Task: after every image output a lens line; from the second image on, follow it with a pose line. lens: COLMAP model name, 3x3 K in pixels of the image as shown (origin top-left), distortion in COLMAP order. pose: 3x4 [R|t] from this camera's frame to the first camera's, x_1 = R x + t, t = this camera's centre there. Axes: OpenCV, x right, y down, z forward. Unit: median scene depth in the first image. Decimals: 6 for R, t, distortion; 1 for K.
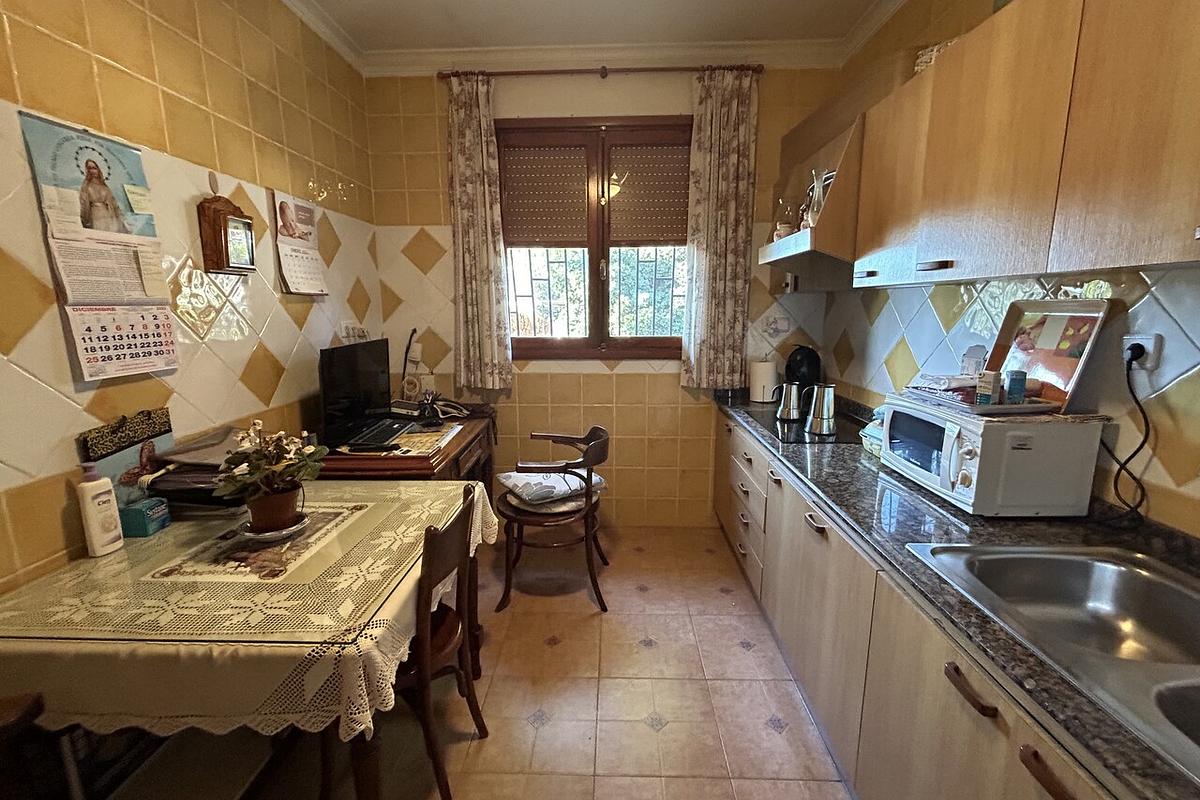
lens RADIAL K [[501.9, 0, 604.1], [0, 501.9, 400.2], [0, 0, 1]] dist [-0.013823, 0.000234]
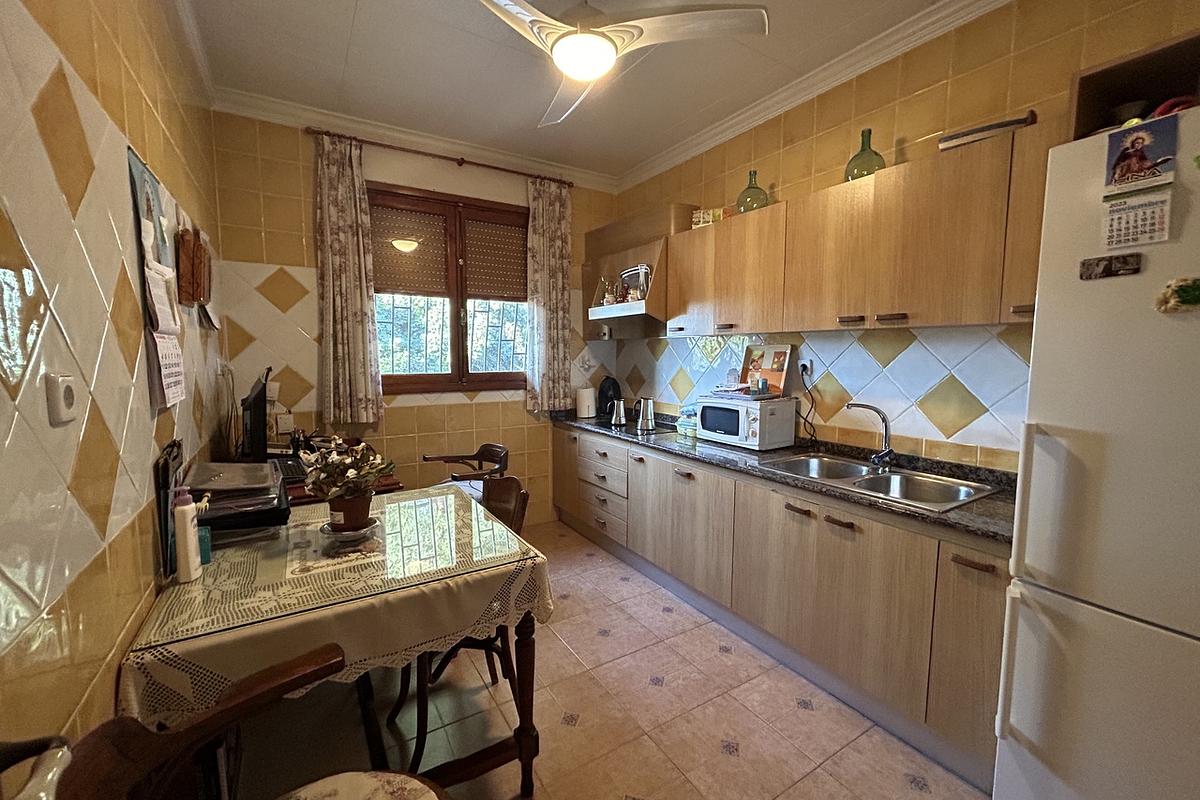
lens RADIAL K [[501.9, 0, 592.3], [0, 501.9, 401.6], [0, 0, 1]] dist [-0.013823, 0.000234]
pose [[0.830546, -0.044464, 0.555172, -0.438048], [0.094468, 0.993611, -0.061746, 0.046474], [-0.548880, 0.103728, 0.829440, -0.153075]]
